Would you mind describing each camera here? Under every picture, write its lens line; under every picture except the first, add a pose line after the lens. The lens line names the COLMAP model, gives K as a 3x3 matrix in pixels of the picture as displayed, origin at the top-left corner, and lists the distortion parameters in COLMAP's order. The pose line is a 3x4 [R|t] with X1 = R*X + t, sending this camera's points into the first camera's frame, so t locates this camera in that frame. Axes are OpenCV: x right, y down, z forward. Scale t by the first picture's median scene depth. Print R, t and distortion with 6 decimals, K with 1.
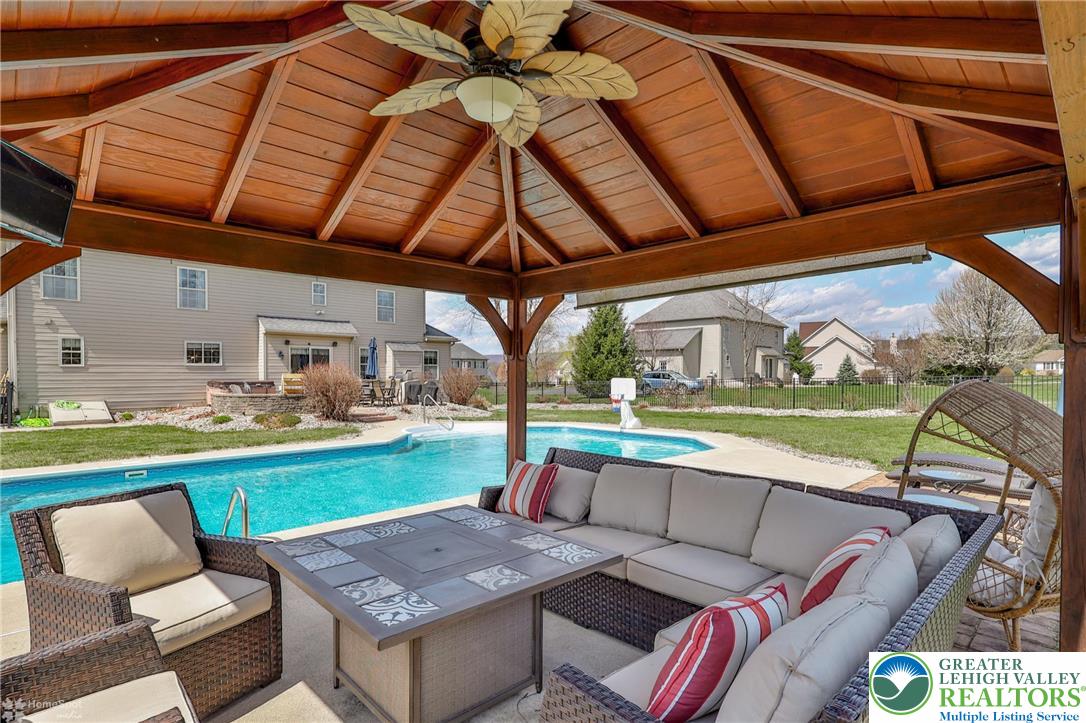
lens RADIAL K [[538.1, 0, 540.9], [0, 538.1, 360.9], [0, 0, 1]] dist [-0.003076, -0.000064]
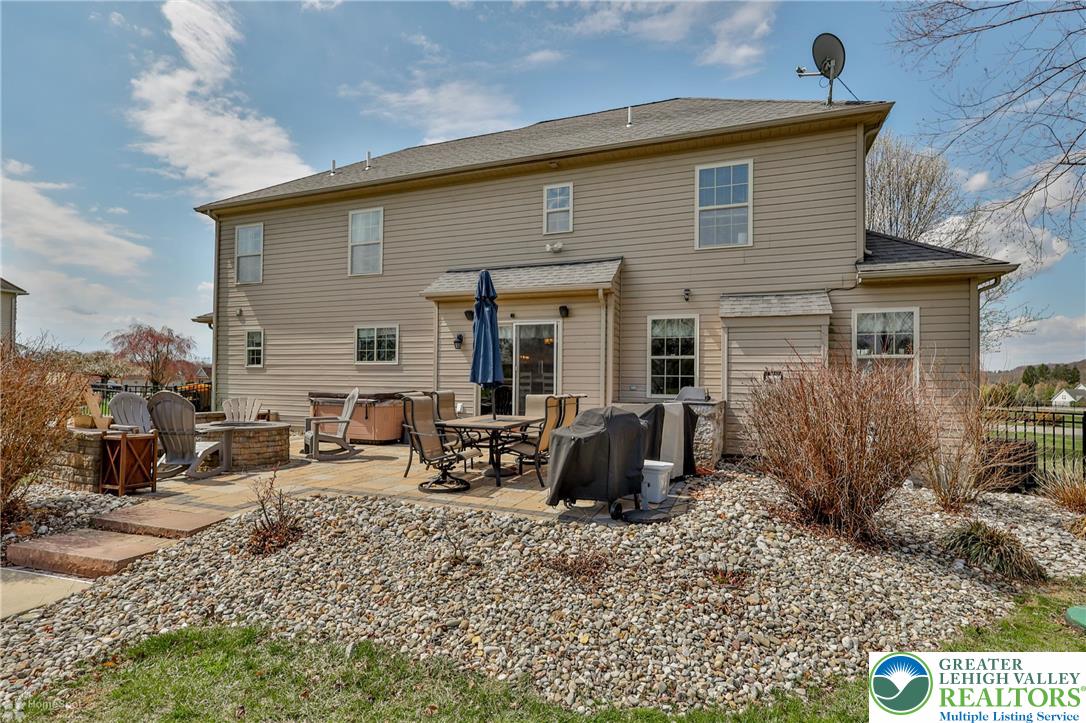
lens RADIAL K [[538.1, 0, 540.9], [0, 538.1, 360.9], [0, 0, 1]] dist [-0.003076, -0.000064]
pose [[0.420490, -0.022101, -0.907028, 0.002052], [0.013960, 0.999743, -0.017889, 0.017465], [0.907190, -0.005140, 0.420690, 0.894407]]
